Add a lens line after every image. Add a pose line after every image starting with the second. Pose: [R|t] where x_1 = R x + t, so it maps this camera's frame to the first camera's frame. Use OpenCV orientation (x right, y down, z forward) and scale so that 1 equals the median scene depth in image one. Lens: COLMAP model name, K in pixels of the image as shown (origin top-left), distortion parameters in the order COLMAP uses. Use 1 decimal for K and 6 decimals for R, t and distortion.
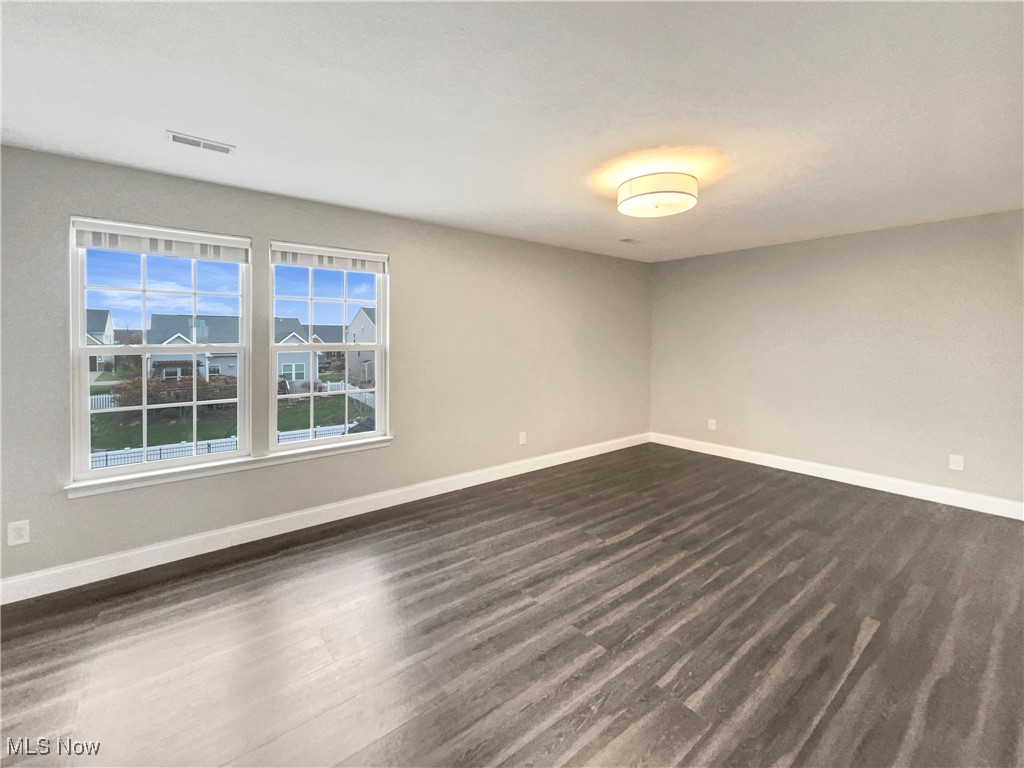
lens RADIAL K [[437.6, 0, 515.0], [0, 437.6, 342.3], [0, 0, 1]] dist [0.000416, 0.000056]
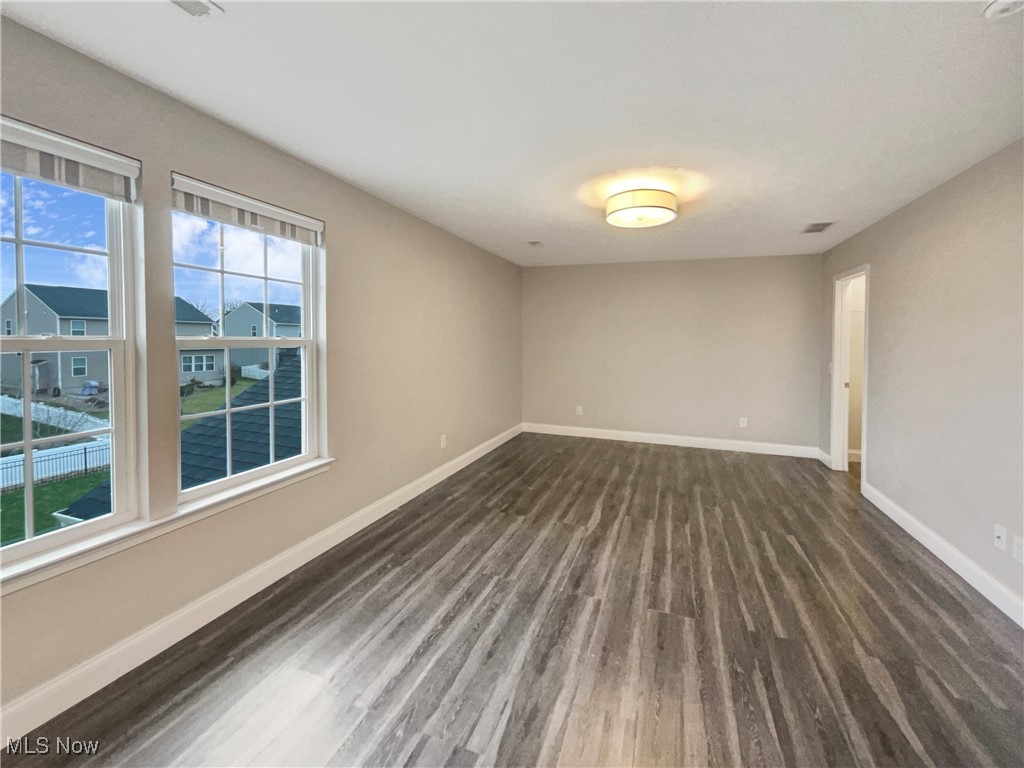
lens RADIAL K [[424.1, 0, 530.1], [0, 424.1, 347.4], [0, 0, 1]] dist [-0.000635, -0.000037]
pose [[0.844901, -0.001353, 0.534921, -0.488648], [-0.008562, 0.999834, 0.016052, 0.004685], [-0.534854, -0.018142, 0.844750, 0.227185]]
